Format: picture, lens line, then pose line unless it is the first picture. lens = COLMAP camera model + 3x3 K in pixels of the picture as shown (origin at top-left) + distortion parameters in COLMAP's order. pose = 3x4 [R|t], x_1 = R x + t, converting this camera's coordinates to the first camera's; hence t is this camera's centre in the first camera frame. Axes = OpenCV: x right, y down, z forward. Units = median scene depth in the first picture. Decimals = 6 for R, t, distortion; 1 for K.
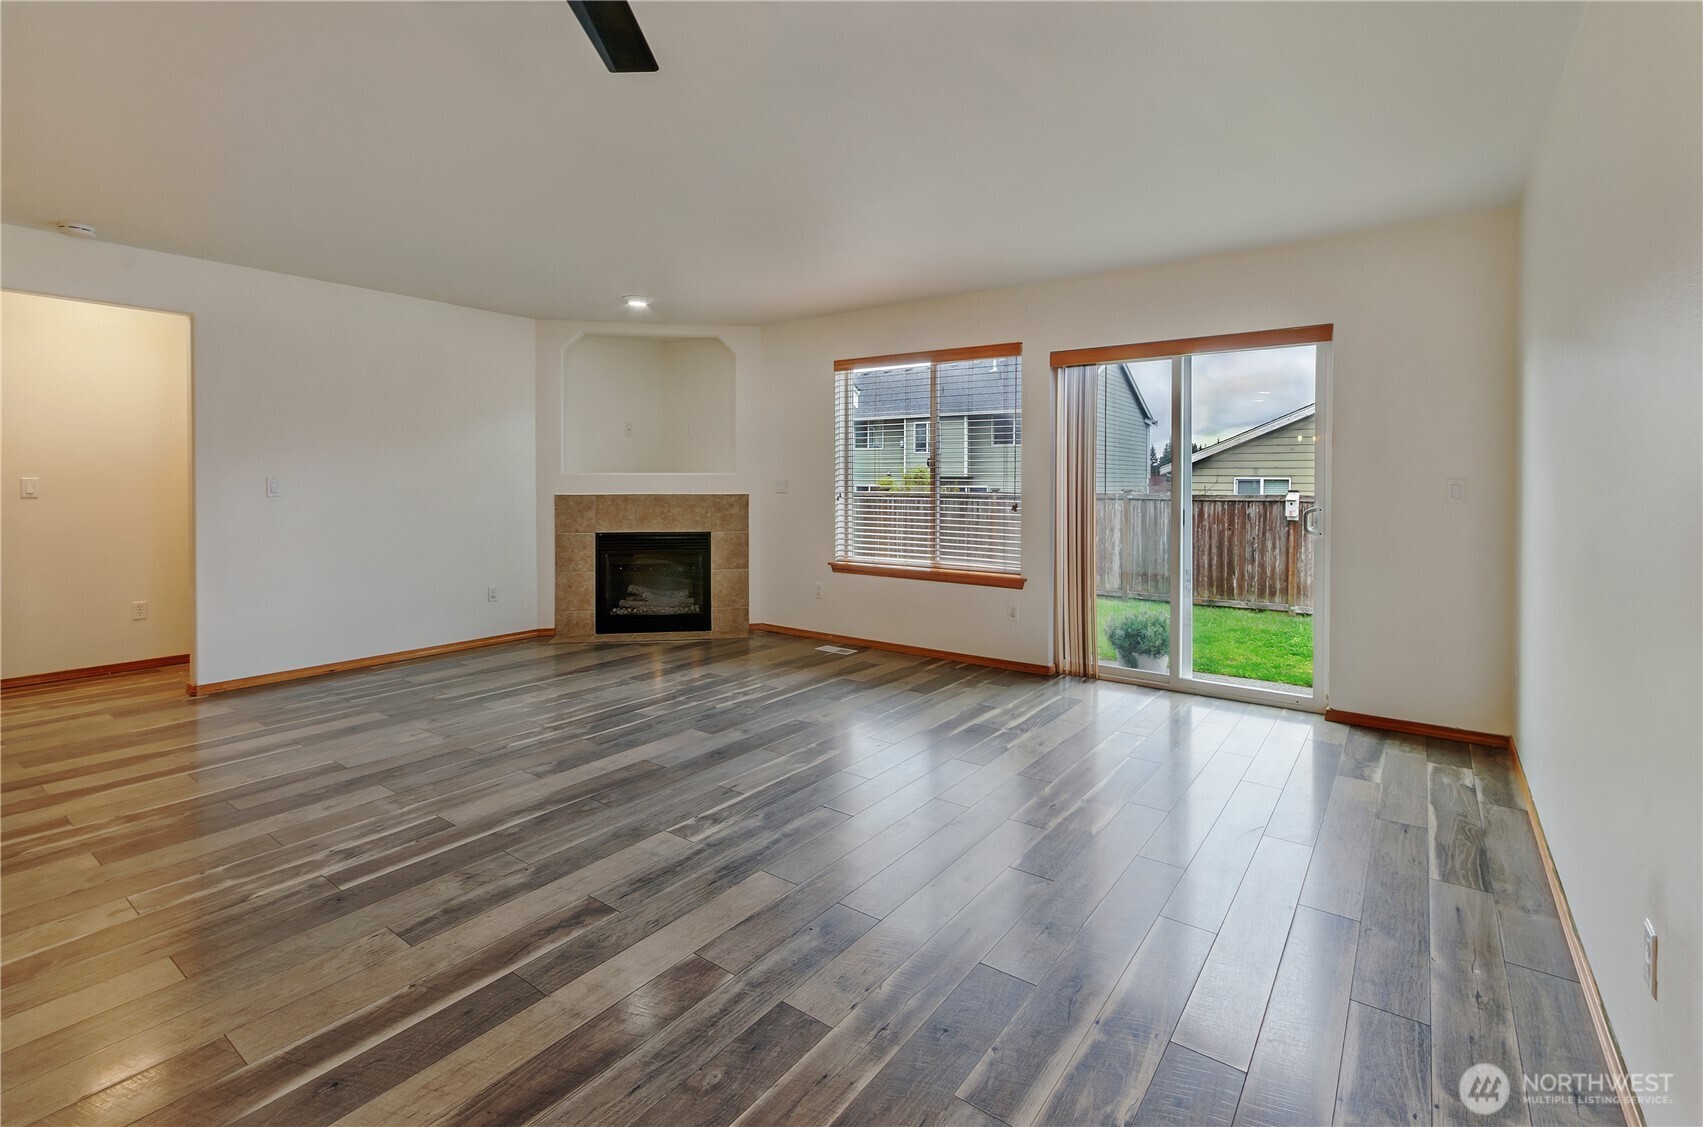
lens RADIAL K [[770.1, 0, 864.0], [0, 770.1, 487.4], [0, 0, 1]] dist [0.003589, 0.000237]
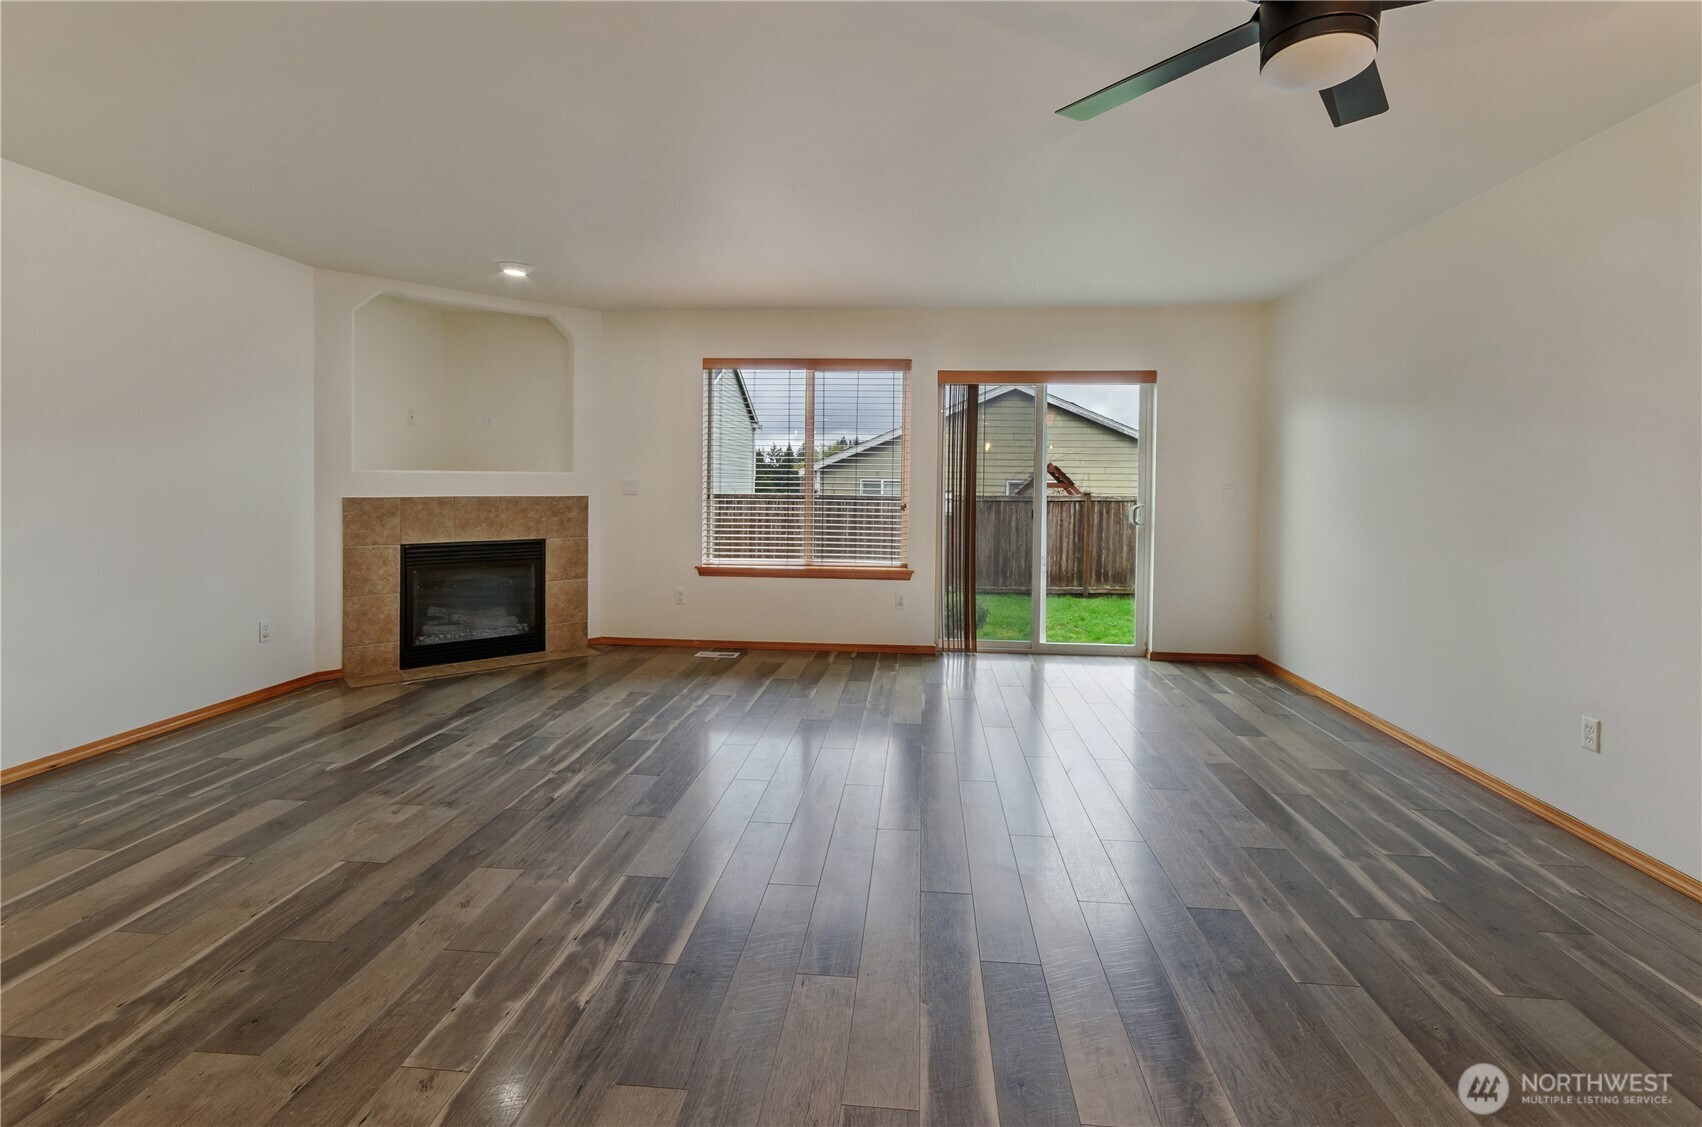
lens RADIAL K [[770.6, 0, 854.5], [0, 770.6, 495.7], [0, 0, 1]] dist [0.004798, -0.000177]
pose [[0.855960, -0.003011, 0.517033, -0.362118], [-0.002996, 0.999937, 0.010782, -0.002265], [-0.517033, -0.010778, 0.855898, 0.066356]]
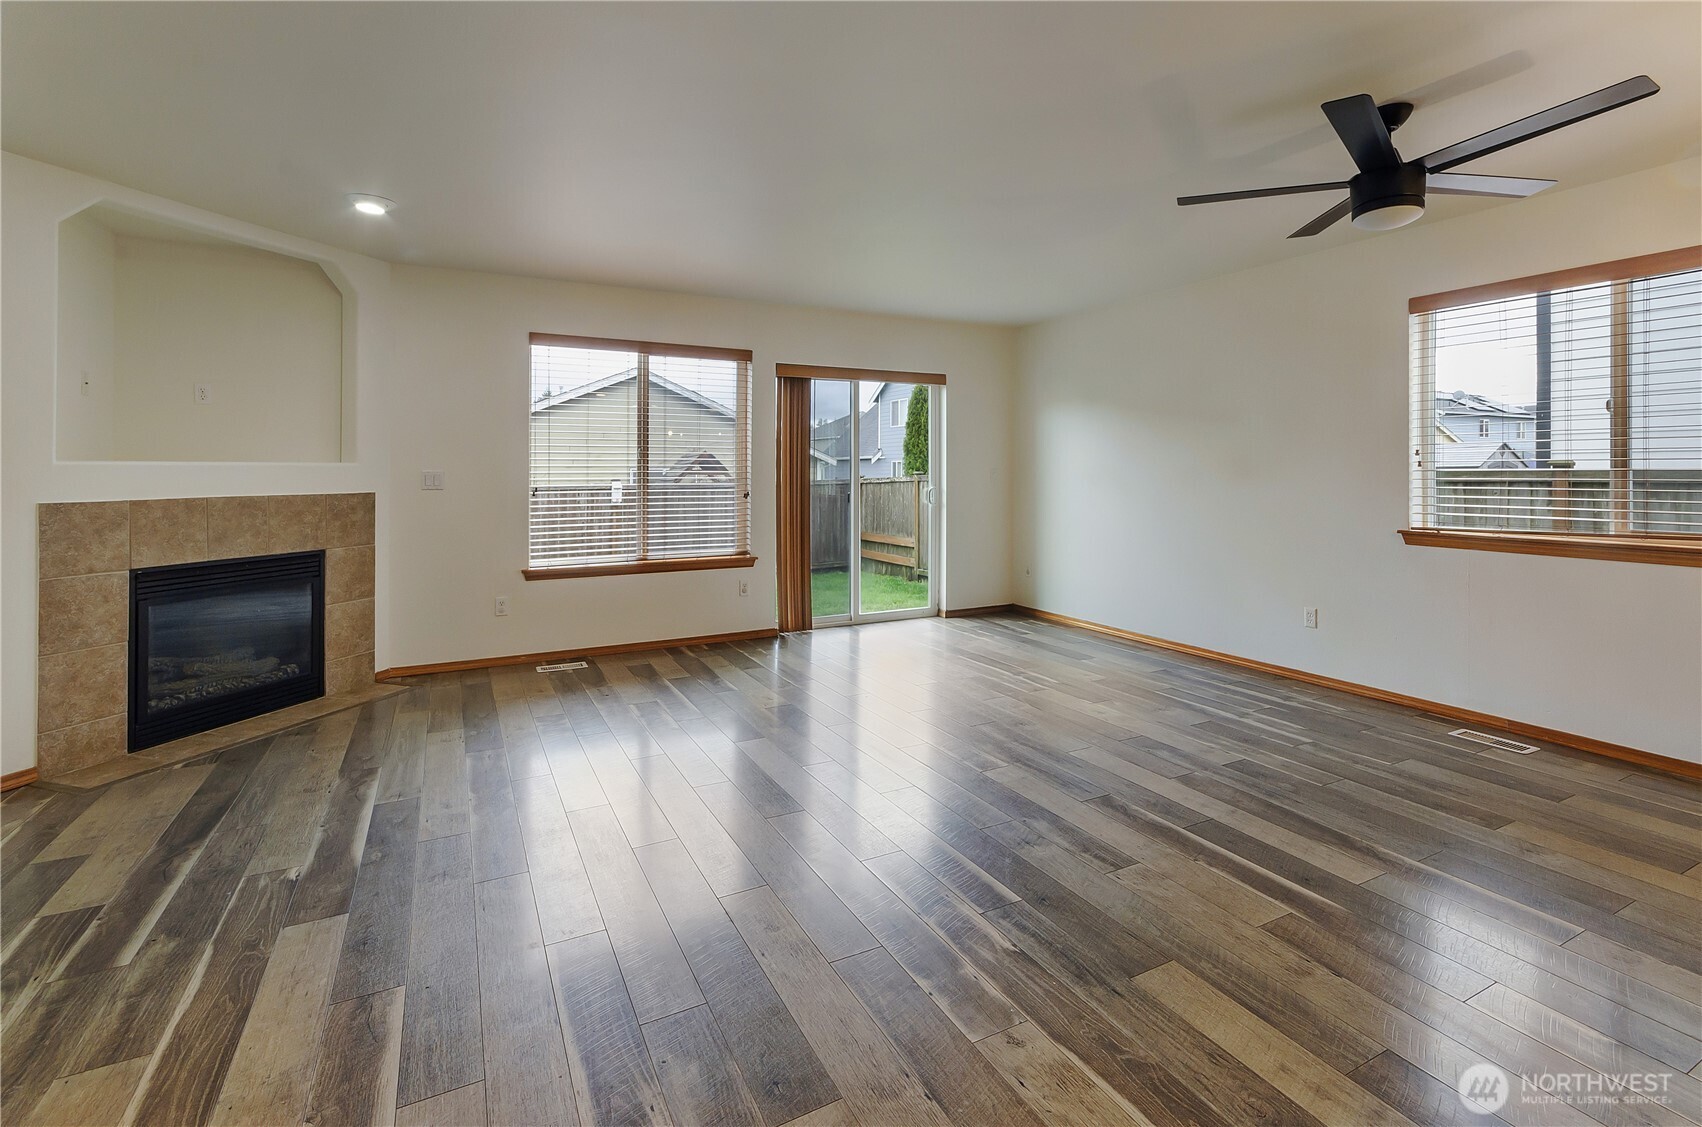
lens RADIAL K [[779.8, 0, 851.0], [0, 779.8, 475.9], [0, 0, 1]] dist [0.002488, -0.000933]
pose [[0.442620, -0.009339, 0.896661, -0.625682], [0.012115, 0.999917, 0.004434, -0.004663], [-0.896627, 0.008901, 0.442697, 0.289748]]
